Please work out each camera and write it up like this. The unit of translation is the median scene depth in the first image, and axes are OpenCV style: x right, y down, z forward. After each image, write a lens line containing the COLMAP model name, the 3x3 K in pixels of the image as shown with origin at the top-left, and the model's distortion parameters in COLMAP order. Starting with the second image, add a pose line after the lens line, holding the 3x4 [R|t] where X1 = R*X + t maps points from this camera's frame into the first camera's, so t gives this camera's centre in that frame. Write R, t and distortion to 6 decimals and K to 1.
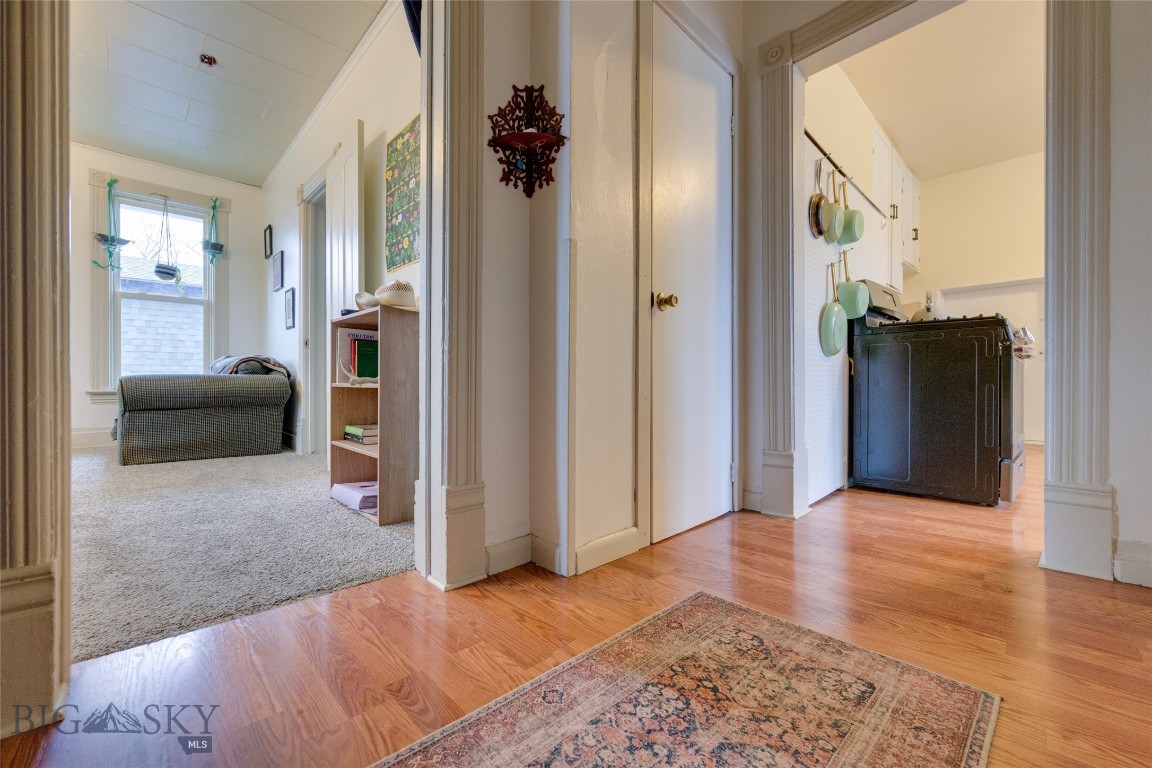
lens RADIAL K [[463.8, 0, 566.7], [0, 463.8, 385.6], [0, 0, 1]] dist [0.002150, -0.000249]
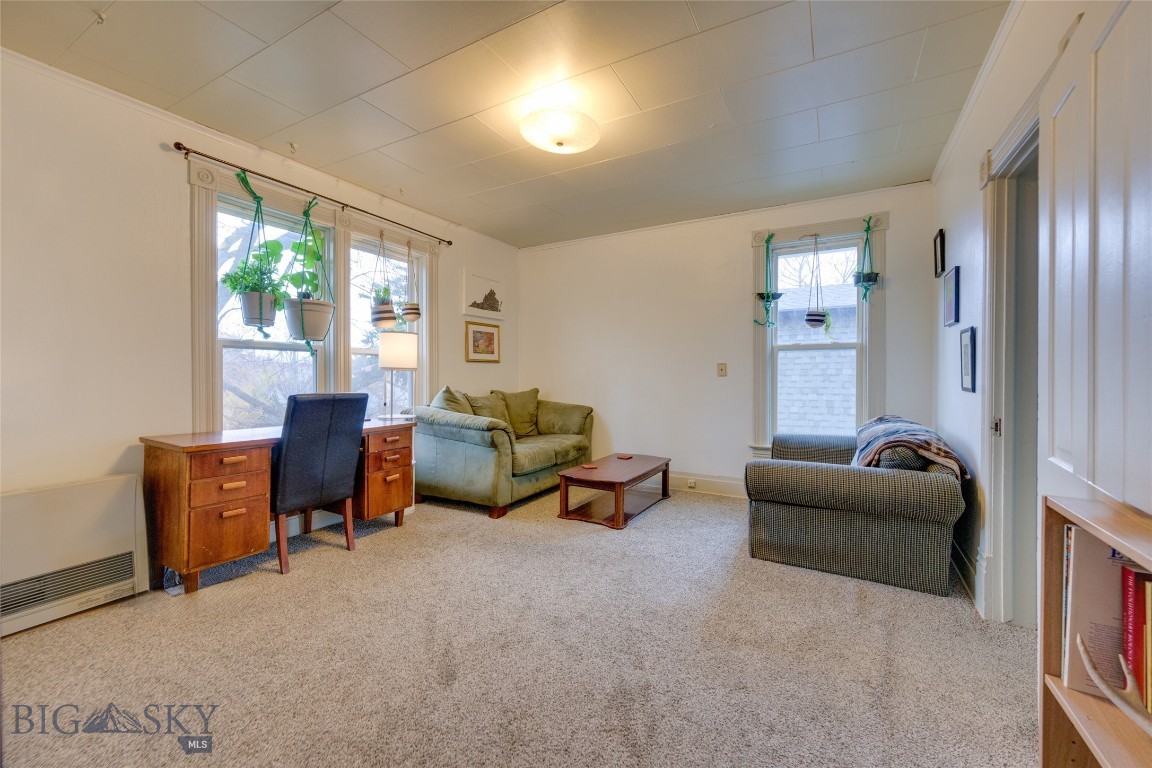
lens RADIAL K [[463.8, 0, 568.4], [0, 463.8, 376.5], [0, 0, 1]] dist [0.002150, -0.000249]
pose [[0.283802, 0.001358, -0.958882, -0.153177], [-0.014918, 0.999884, -0.002999, -0.132365], [0.958767, 0.015156, 0.283789, 0.312536]]
